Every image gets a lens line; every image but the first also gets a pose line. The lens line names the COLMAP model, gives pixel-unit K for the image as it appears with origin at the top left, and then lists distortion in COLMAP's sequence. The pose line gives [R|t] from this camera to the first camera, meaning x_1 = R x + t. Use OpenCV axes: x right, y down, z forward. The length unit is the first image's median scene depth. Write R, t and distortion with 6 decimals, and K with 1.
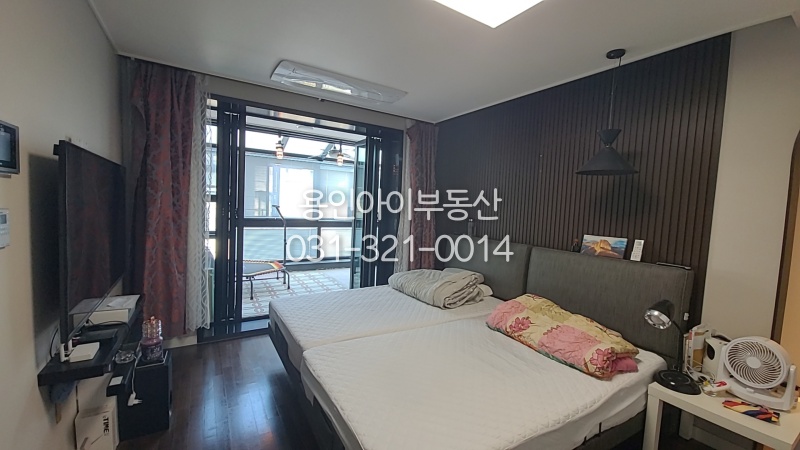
lens RADIAL K [[330.8, 0, 403.0], [0, 330.8, 226.7], [0, 0, 1]] dist [-0.004681, 0.000055]
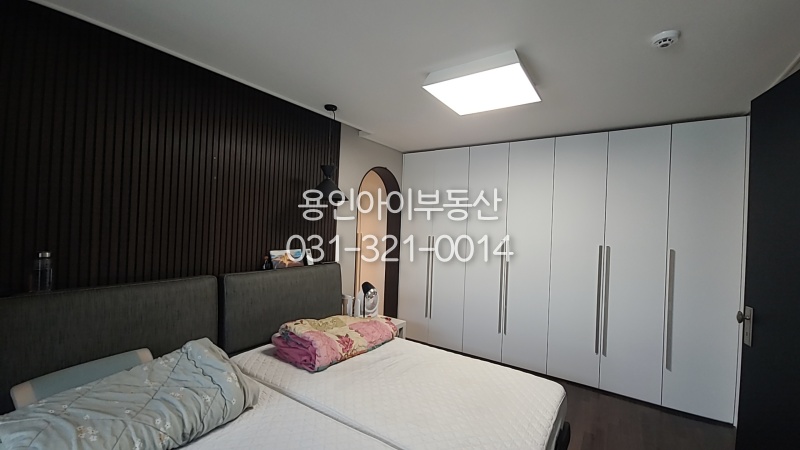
lens RADIAL K [[330.8, 0, 403.1], [0, 330.8, 223.1], [0, 0, 1]] dist [-0.004681, 0.000055]
pose [[-0.416851, -0.061950, 0.906861, -0.572584], [-0.004444, 0.997802, 0.066120, -0.136856], [-0.908964, 0.023532, -0.416210, 1.102869]]
